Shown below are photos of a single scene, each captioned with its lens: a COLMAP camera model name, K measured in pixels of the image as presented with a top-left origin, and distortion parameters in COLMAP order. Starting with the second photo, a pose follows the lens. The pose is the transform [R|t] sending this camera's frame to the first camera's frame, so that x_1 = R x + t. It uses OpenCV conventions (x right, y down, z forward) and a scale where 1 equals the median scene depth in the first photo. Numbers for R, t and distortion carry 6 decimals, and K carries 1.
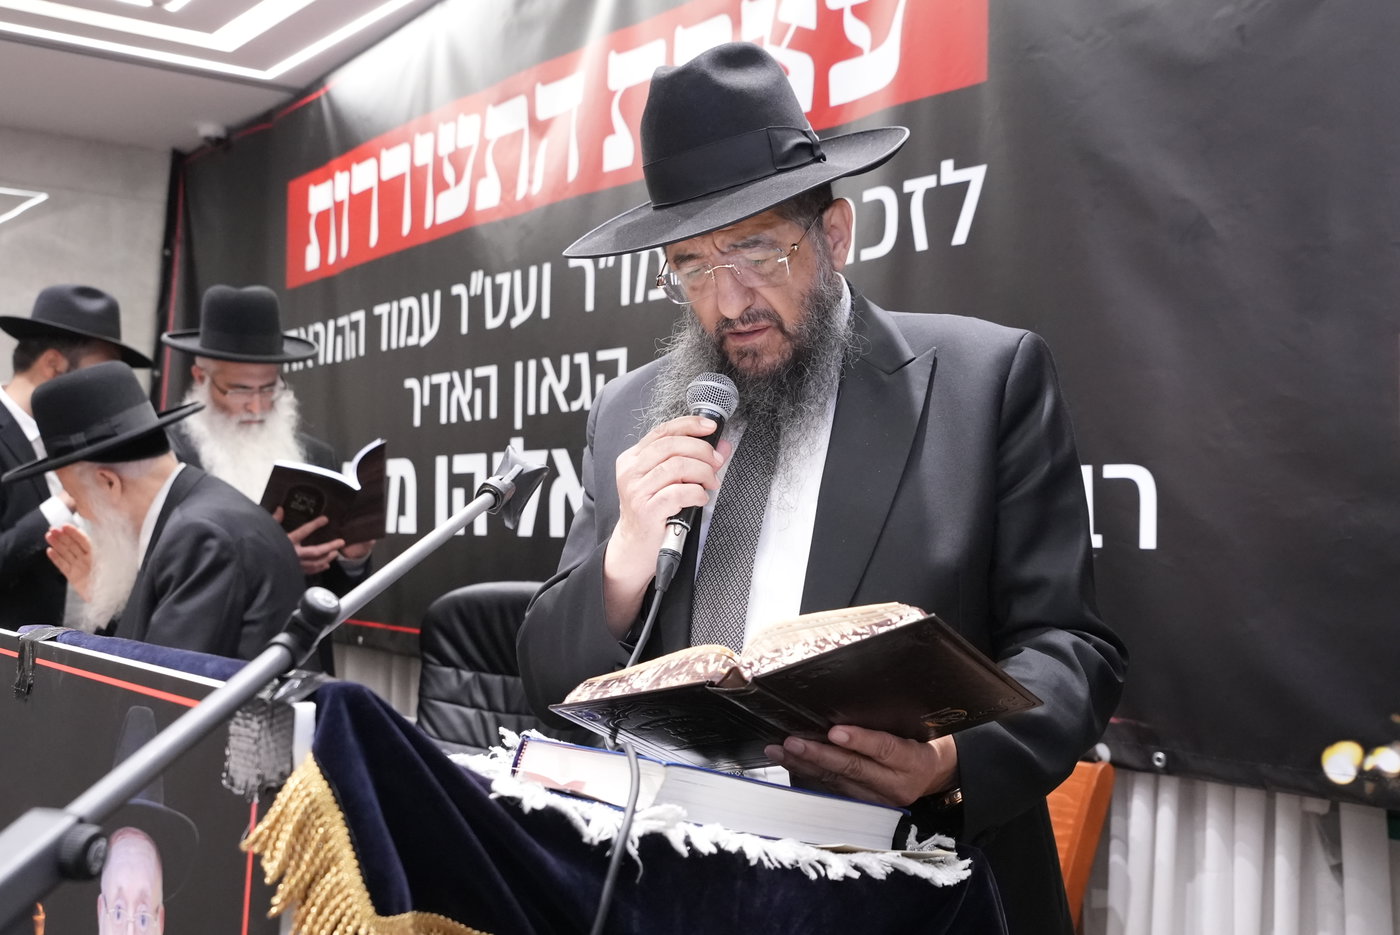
lens RADIAL K [[1539.1, 0, 699.8], [0, 1539.1, 471.2], [0, 0, 1]] dist [-0.003552, 0.000000]
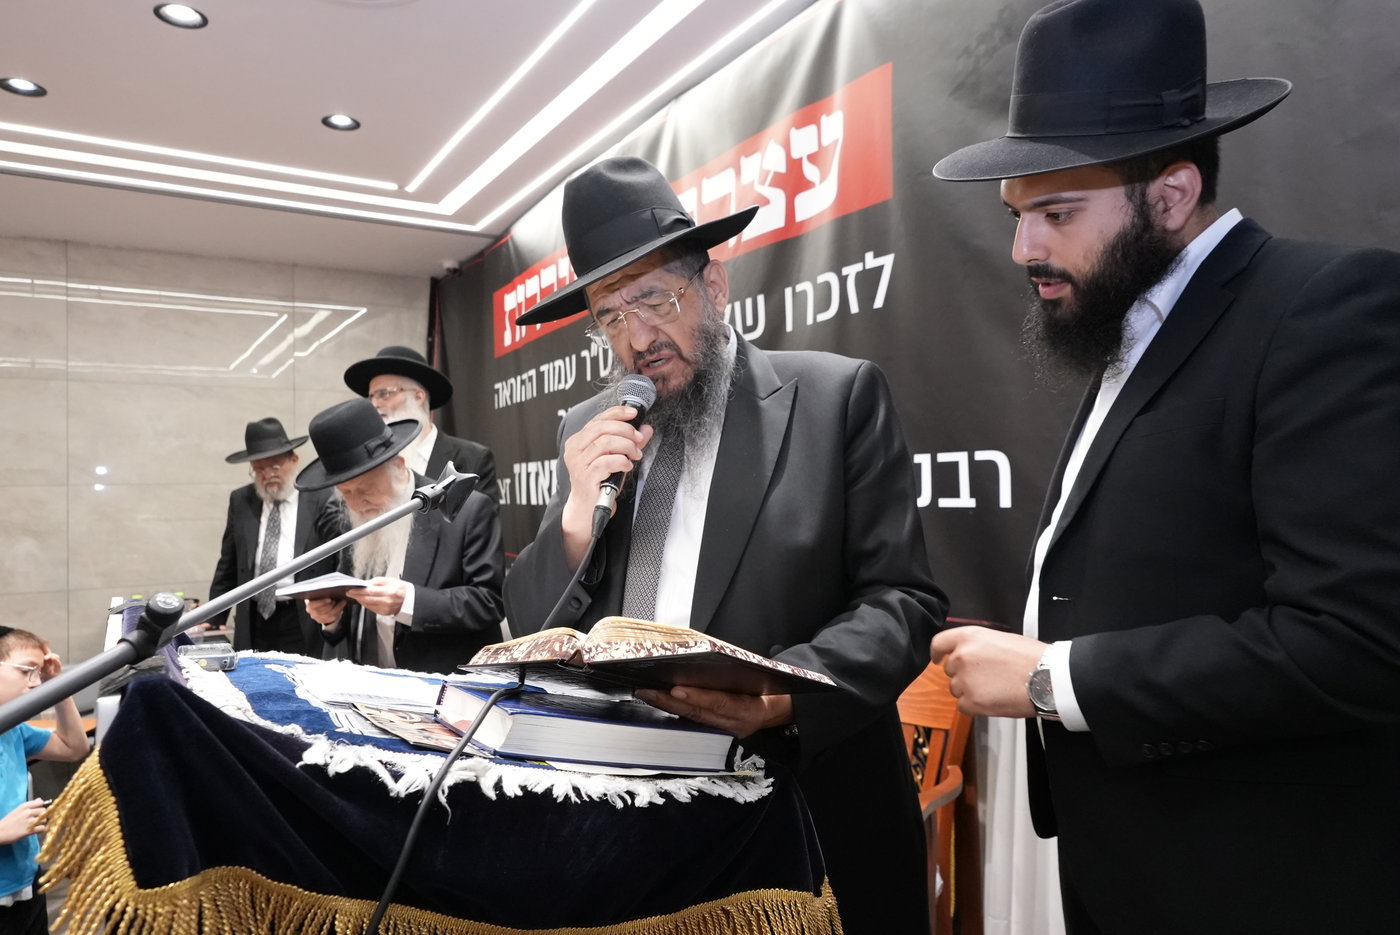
lens RADIAL K [[908.5, 0, 700.1], [0, 908.5, 467.8], [0, 0, 1]] dist [0.002056, 0.007420]
pose [[0.994907, -0.032537, -0.095400, 0.075248], [0.033582, 0.999392, 0.009373, -0.004915], [0.095037, -0.012529, 0.995395, 0.096508]]
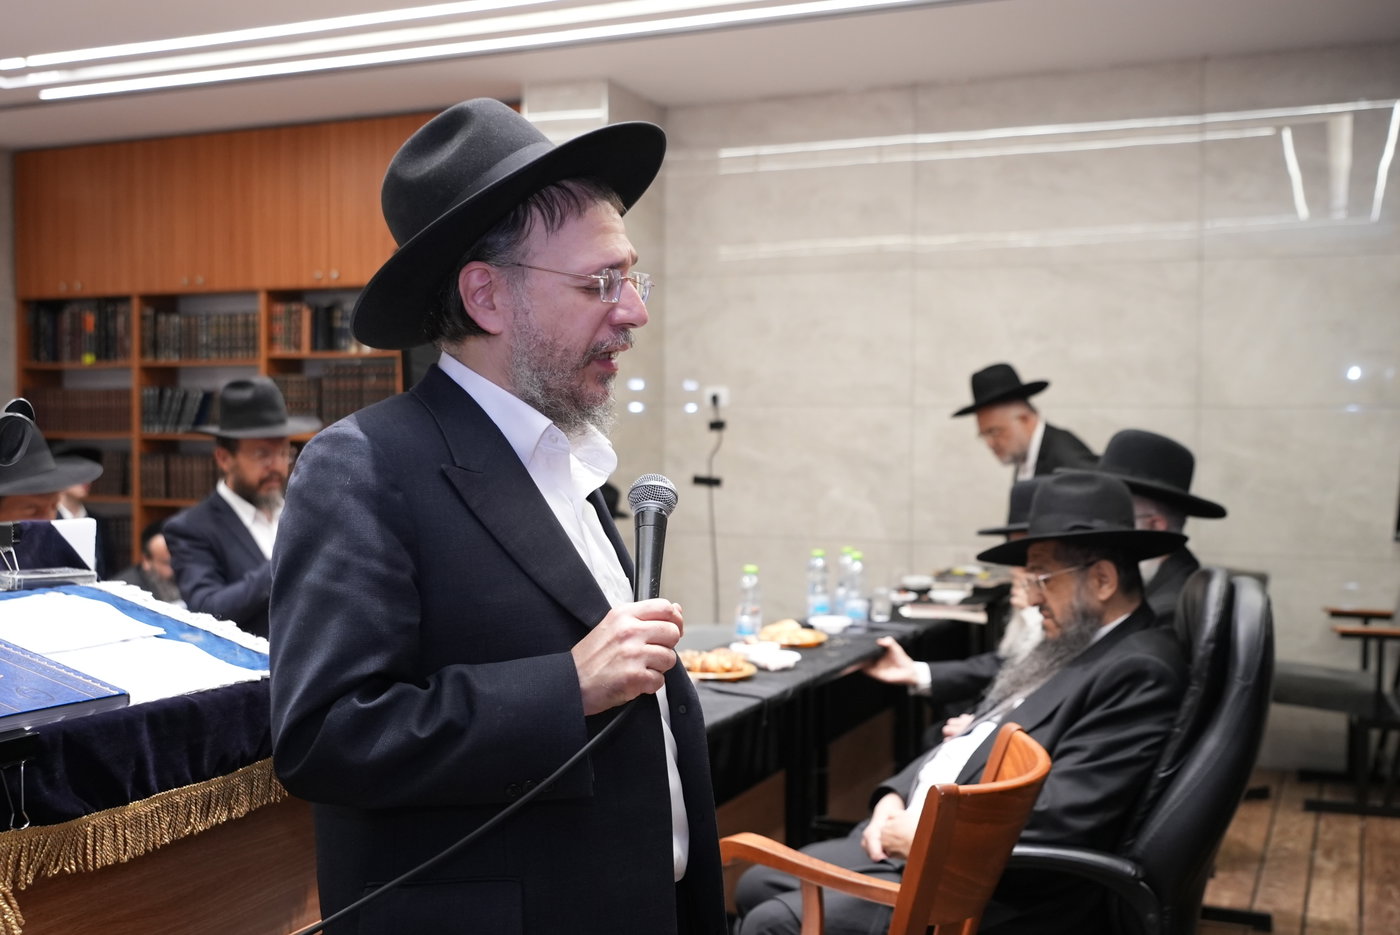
lens RADIAL K [[1539.1, 0, 697.6], [0, 1539.1, 459.6], [0, 0, 1]] dist [-0.003552, 0.000000]
pose [[0.468760, 0.011571, -0.883250, 0.543146], [0.026208, 0.999292, 0.027000, 0.014531], [0.882937, -0.035805, 0.468125, 0.396721]]
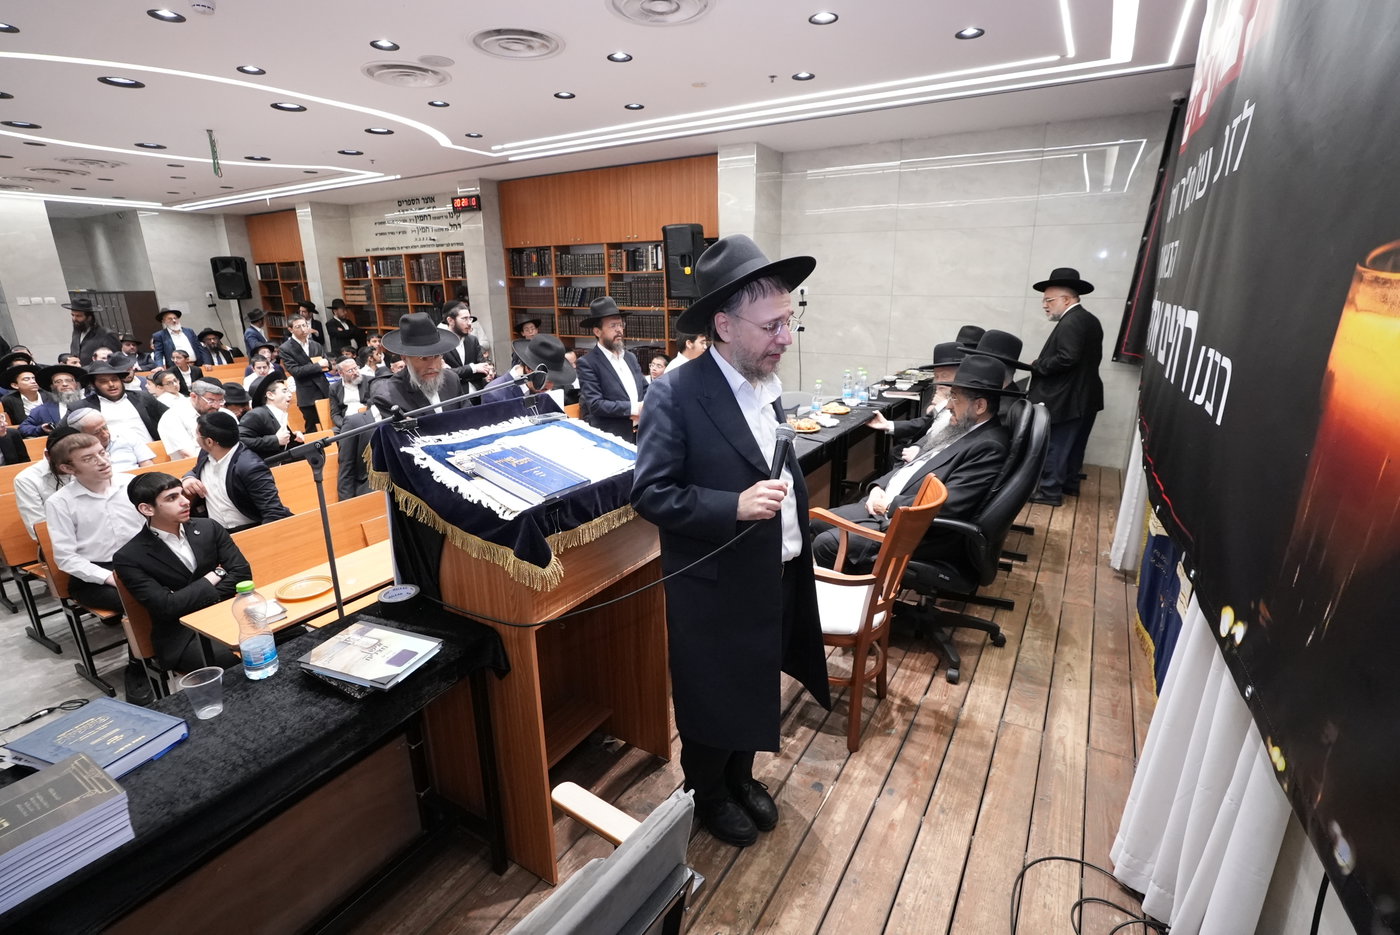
lens RADIAL K [[659.0, 0, 696.1], [0, 659.0, 465.5], [0, 0, 1]] dist [-0.021921, 0.000702]
pose [[0.346843, 0.244748, -0.905427, 0.561224], [0.040782, 0.960505, 0.275259, -0.080392], [0.937036, -0.132397, 0.323163, 0.362791]]
